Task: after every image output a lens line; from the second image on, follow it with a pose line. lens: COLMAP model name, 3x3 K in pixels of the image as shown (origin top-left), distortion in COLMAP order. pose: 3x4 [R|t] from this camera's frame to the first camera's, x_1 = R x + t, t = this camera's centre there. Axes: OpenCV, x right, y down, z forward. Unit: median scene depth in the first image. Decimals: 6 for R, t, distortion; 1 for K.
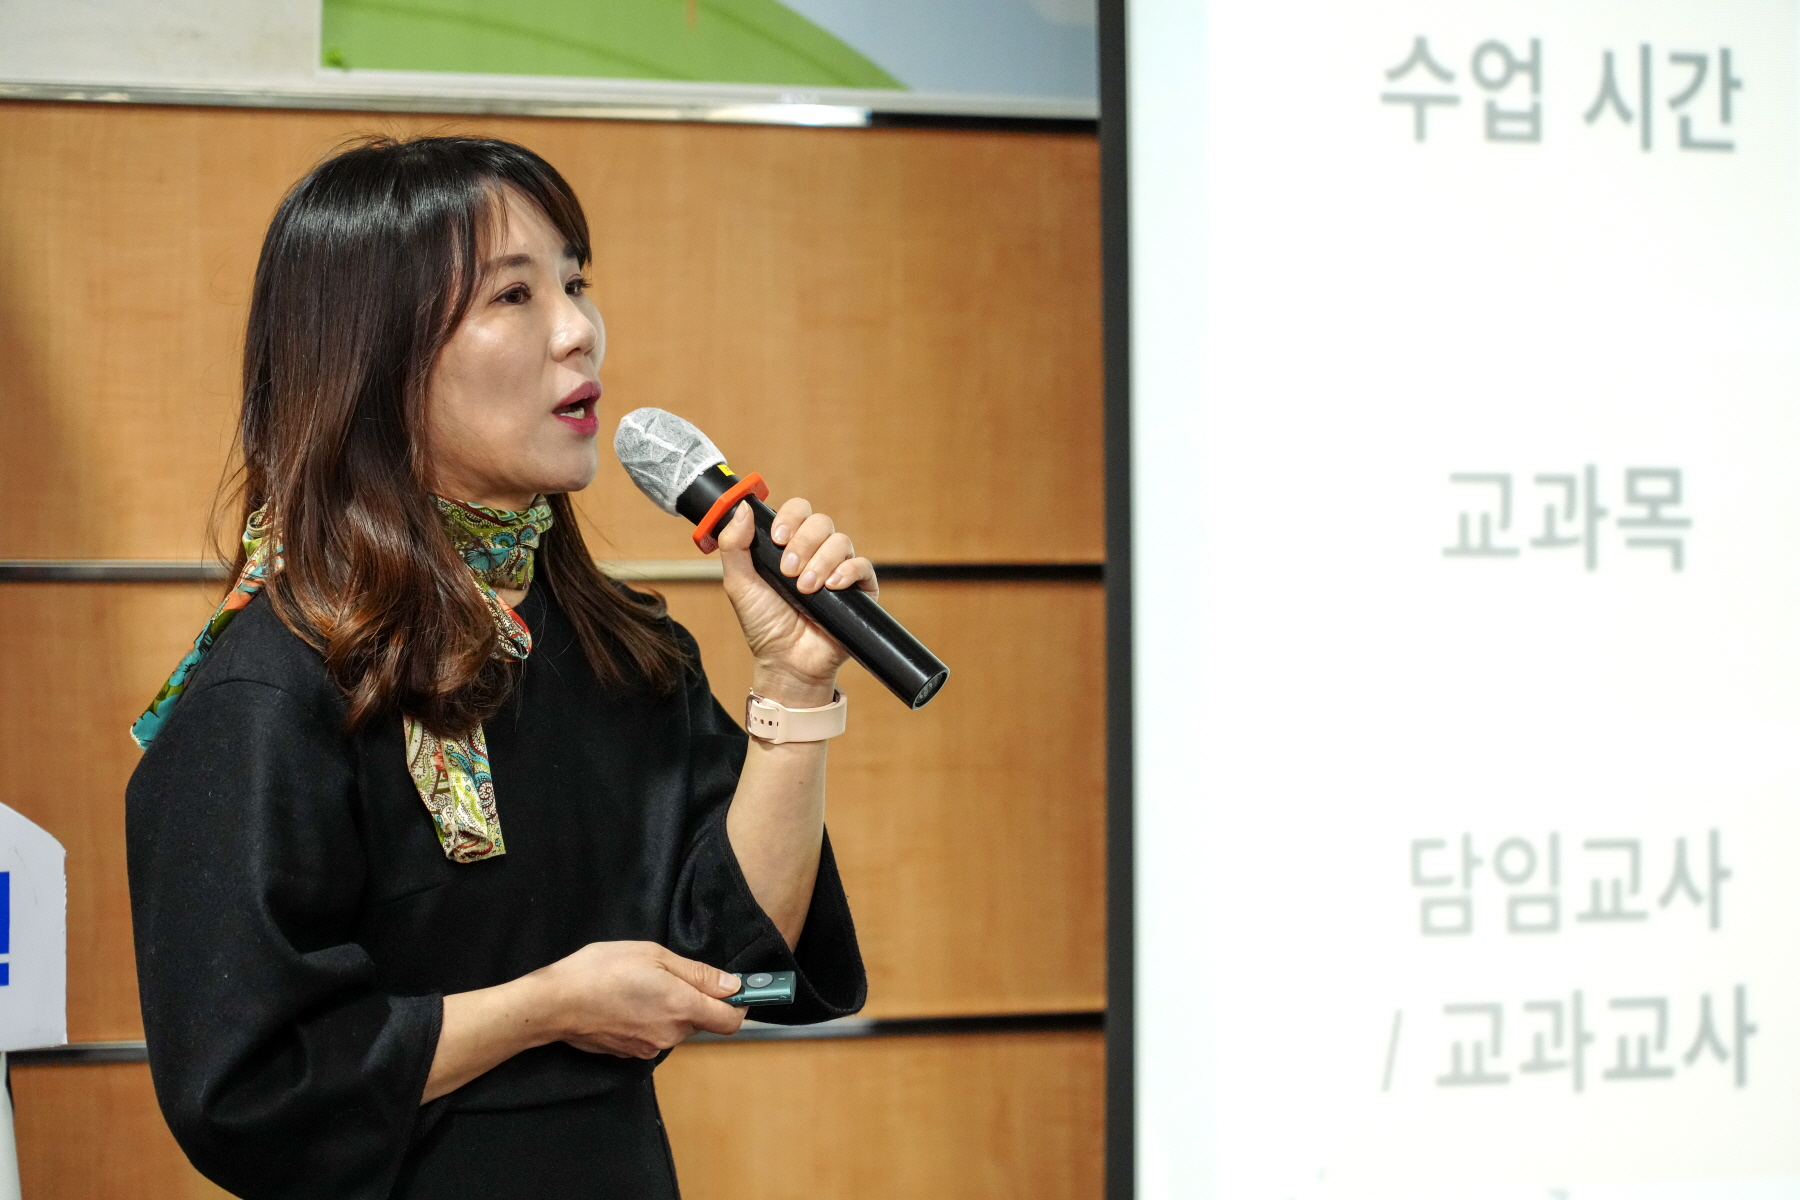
lens RADIAL K [[5086.5, 0, 916.0], [0, 5086.5, 607.1], [0, 0, 1]] dist [0.062939, 0.000000]
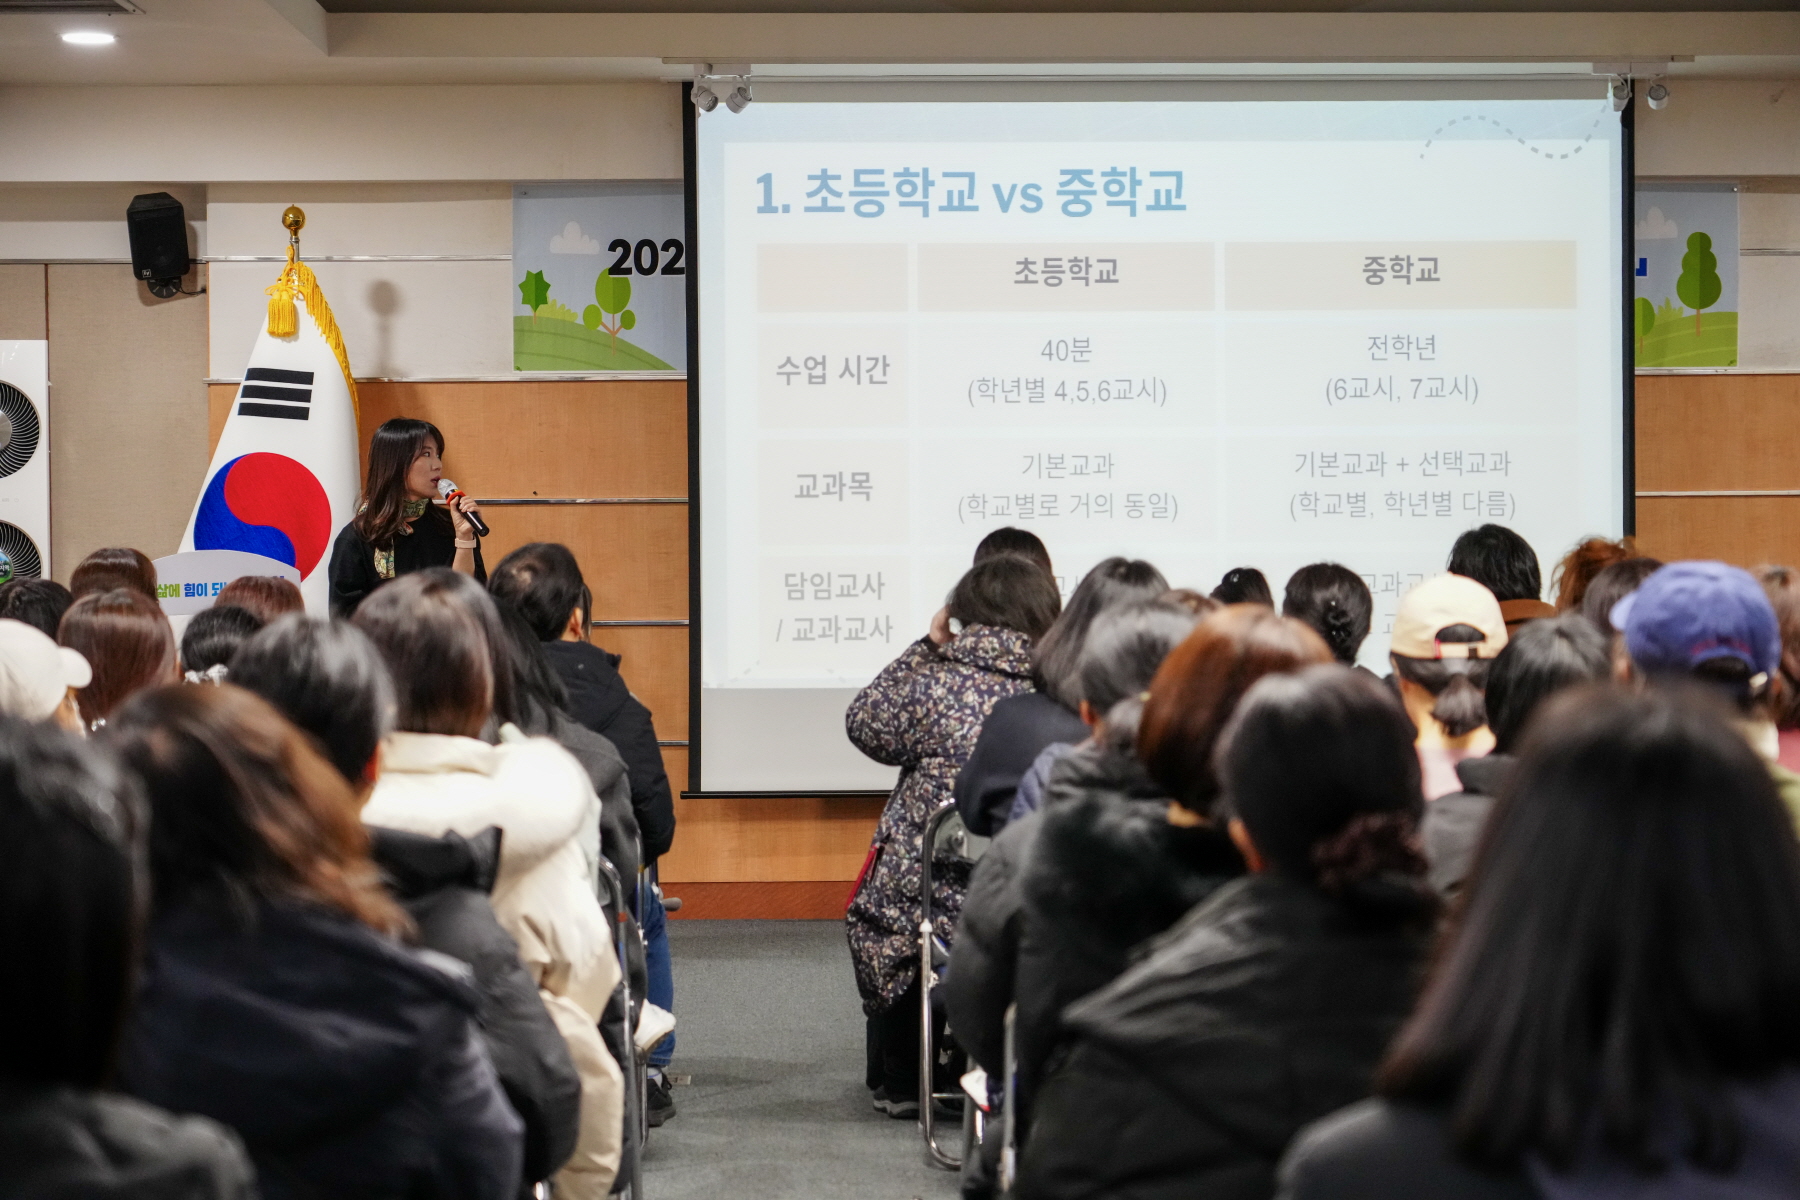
lens RADIAL K [[3639.3, 0, 933.2], [0, 3639.3, 657.8], [0, 0, 1]] dist [0.022155, 0.000000]
pose [[0.941253, 0.014741, -0.337380, 1.083622], [0.008859, 0.997625, 0.068303, -0.073101], [0.337585, -0.067279, 0.938887, -1.446054]]
